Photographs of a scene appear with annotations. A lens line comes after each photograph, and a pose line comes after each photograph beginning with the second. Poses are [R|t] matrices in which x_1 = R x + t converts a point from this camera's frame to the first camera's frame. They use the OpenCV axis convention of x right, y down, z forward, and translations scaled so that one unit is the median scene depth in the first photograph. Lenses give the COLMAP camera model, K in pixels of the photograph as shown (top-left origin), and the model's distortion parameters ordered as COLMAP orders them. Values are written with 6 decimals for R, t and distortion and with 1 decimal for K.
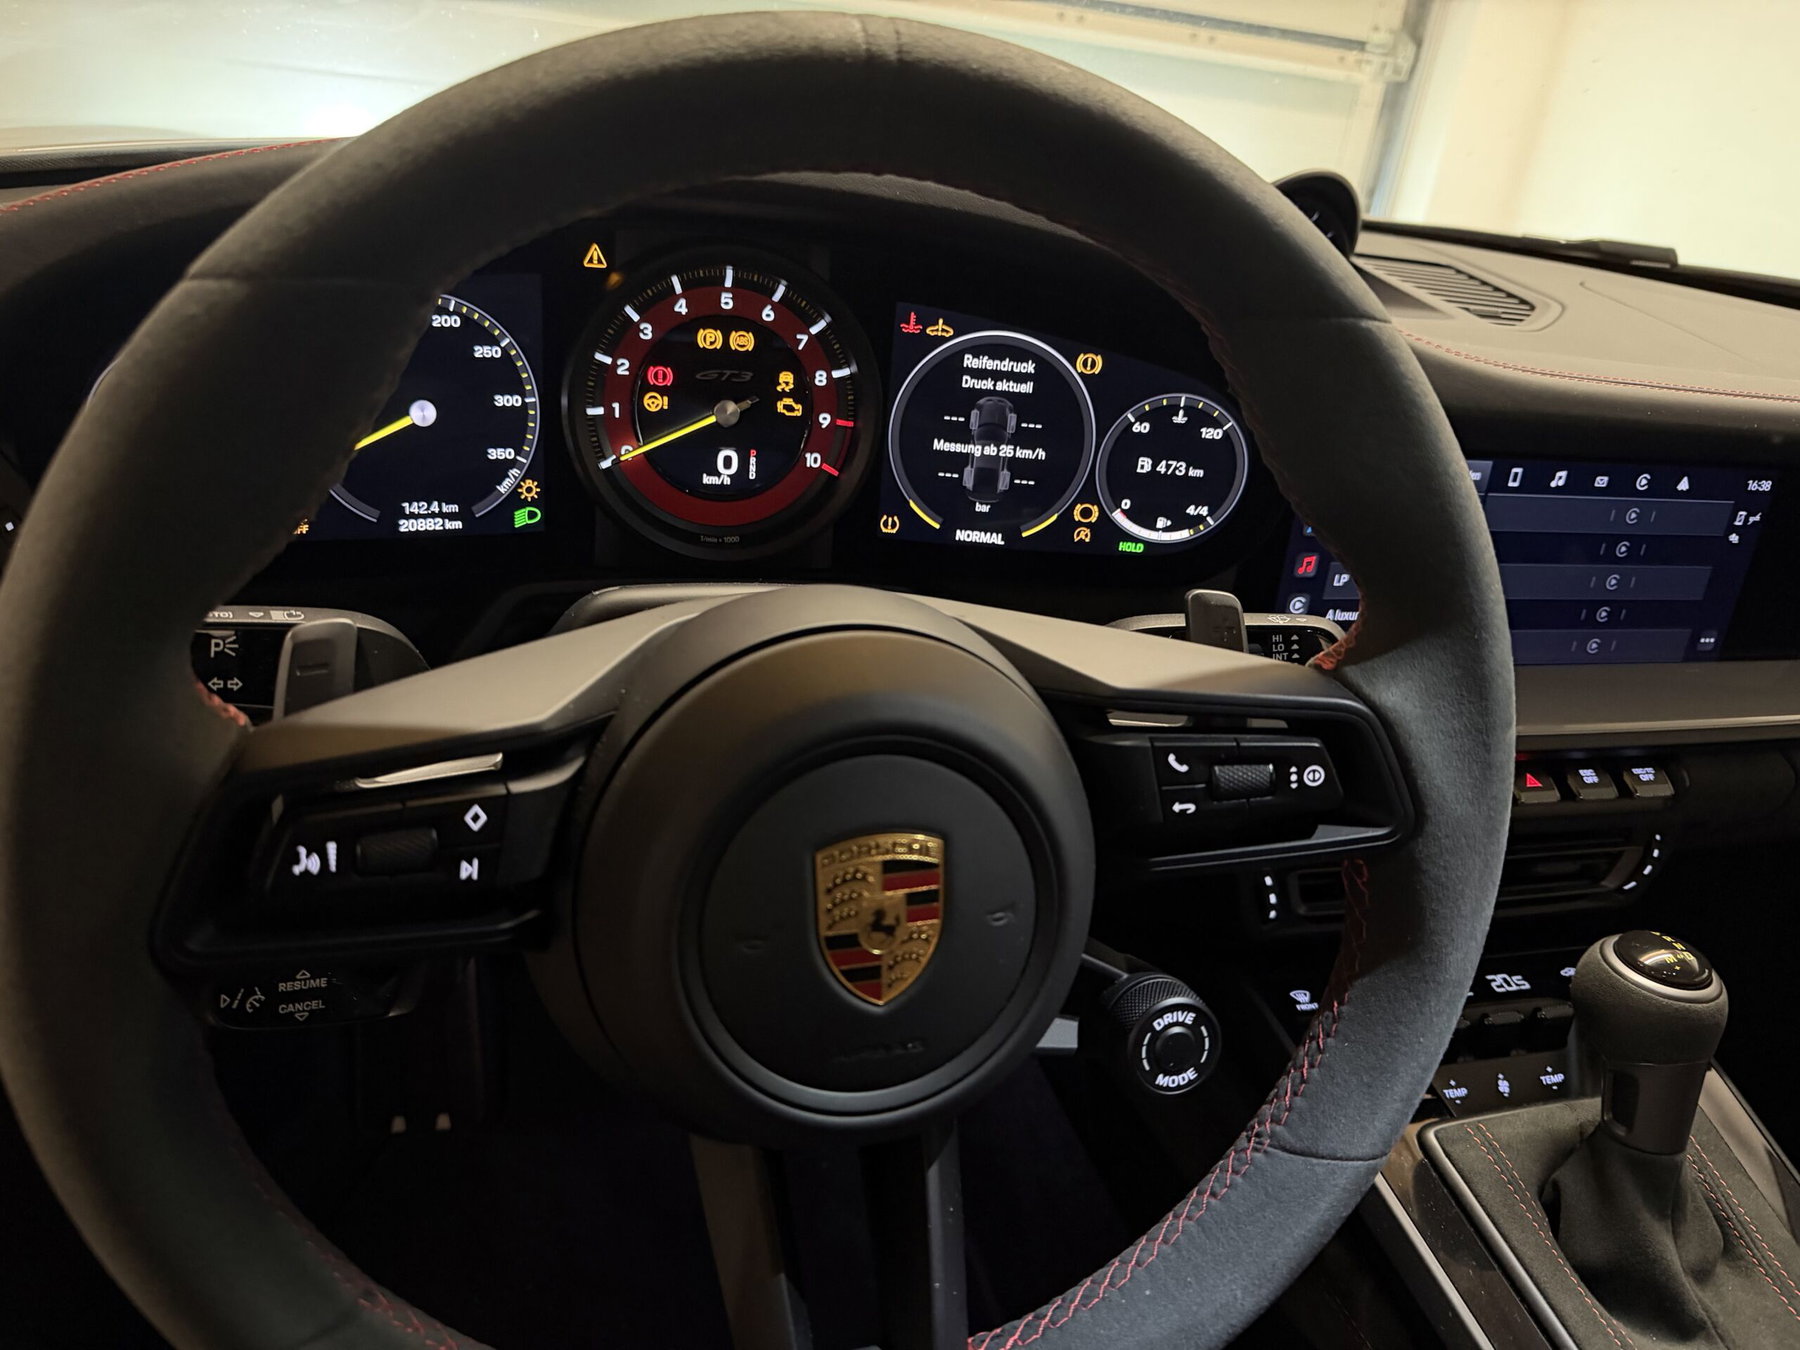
lens RADIAL K [[1295.9, 0, 893.1], [0, 1295.9, 685.1], [0, 0, 1]] dist [0.013659, -0.024440]
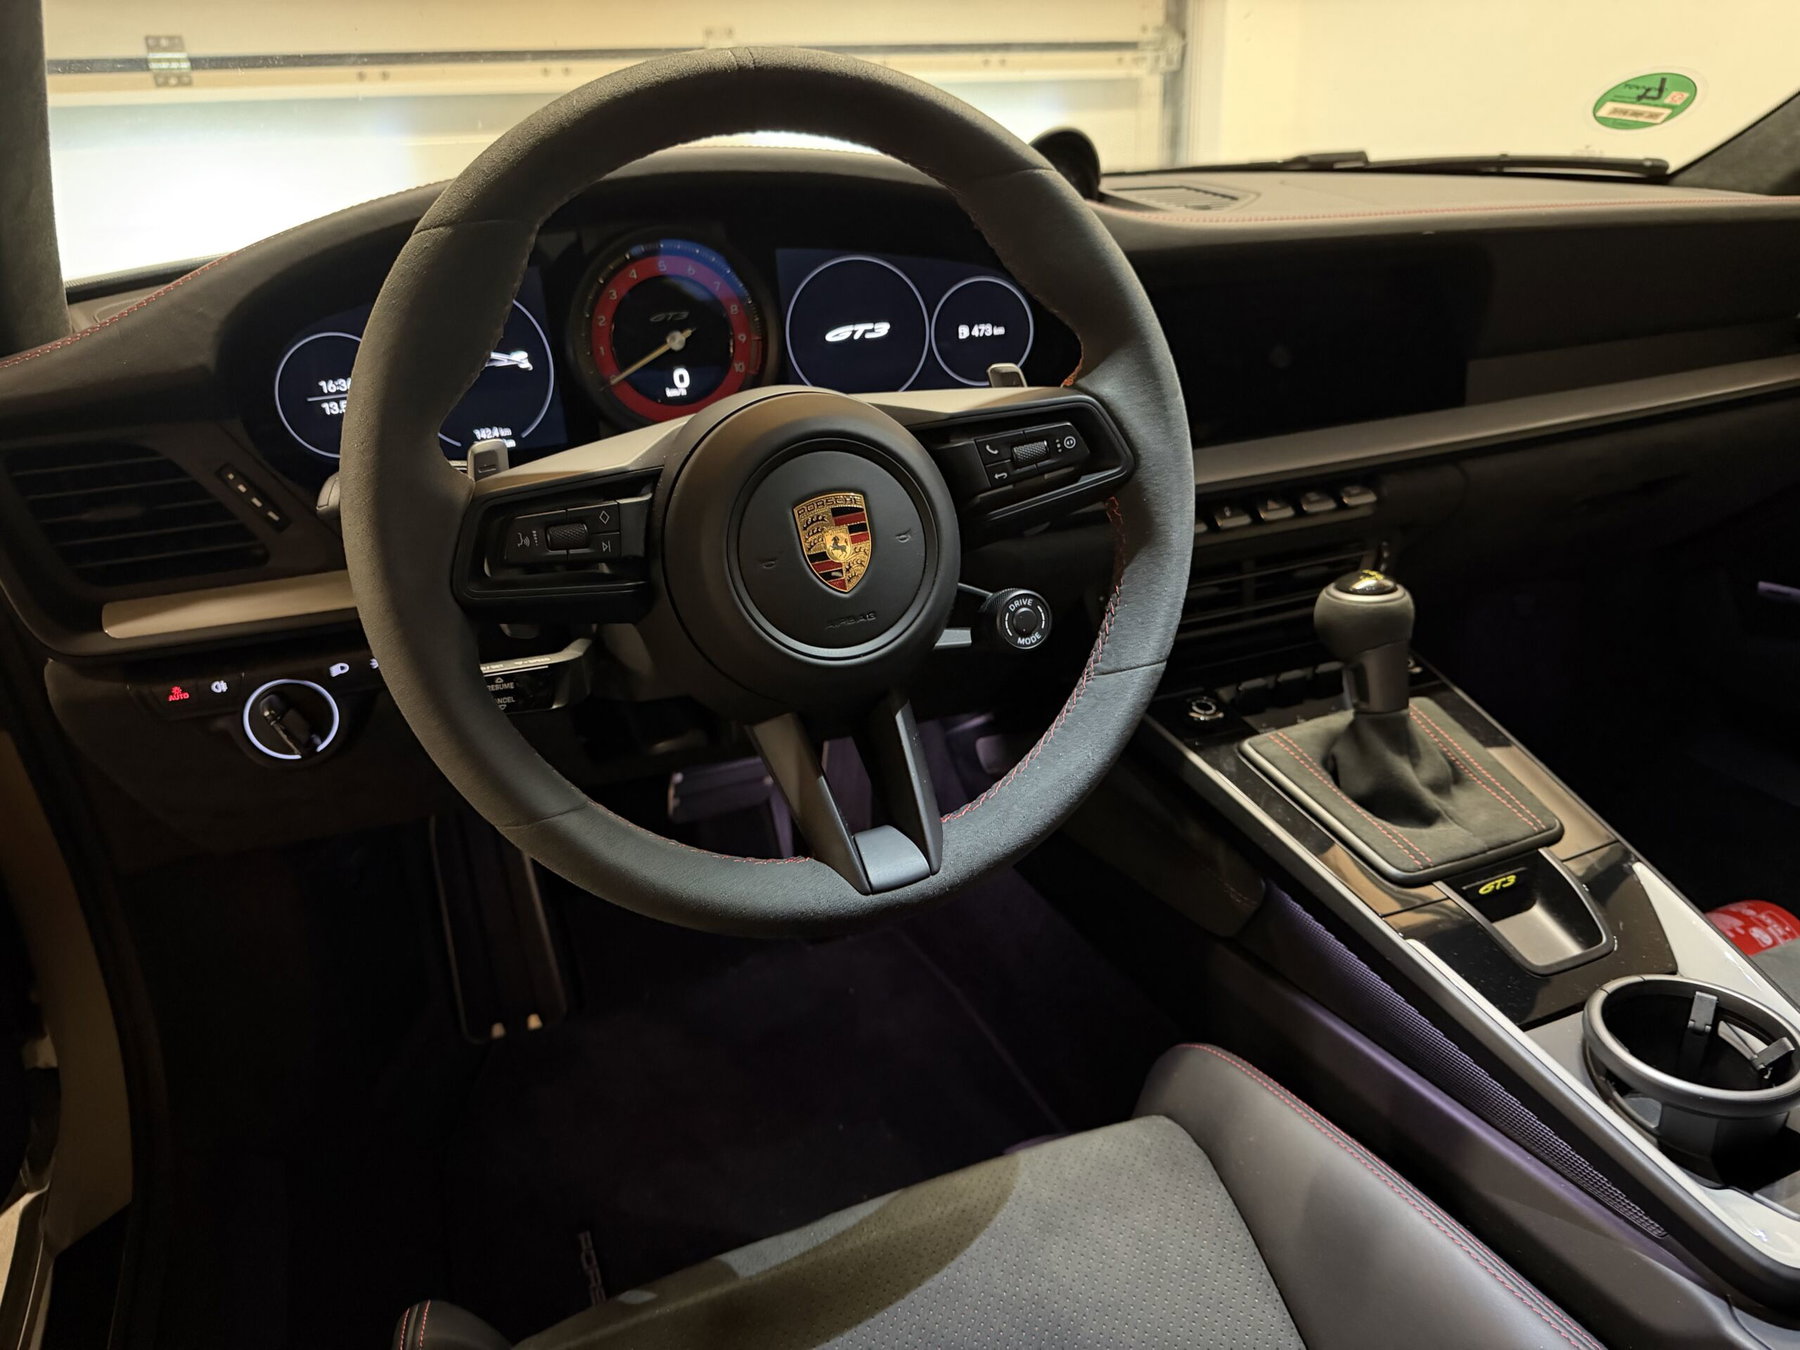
lens RADIAL K [[1295.9, 0, 897.3], [0, 1295.9, 673.2], [0, 0, 1]] dist [0.013659, -0.024440]
pose [[0.979907, -0.192616, 0.051788, -0.030291], [0.194950, 0.979801, -0.044546, 0.271474], [-0.042162, 0.053747, 0.997664, -0.459736]]
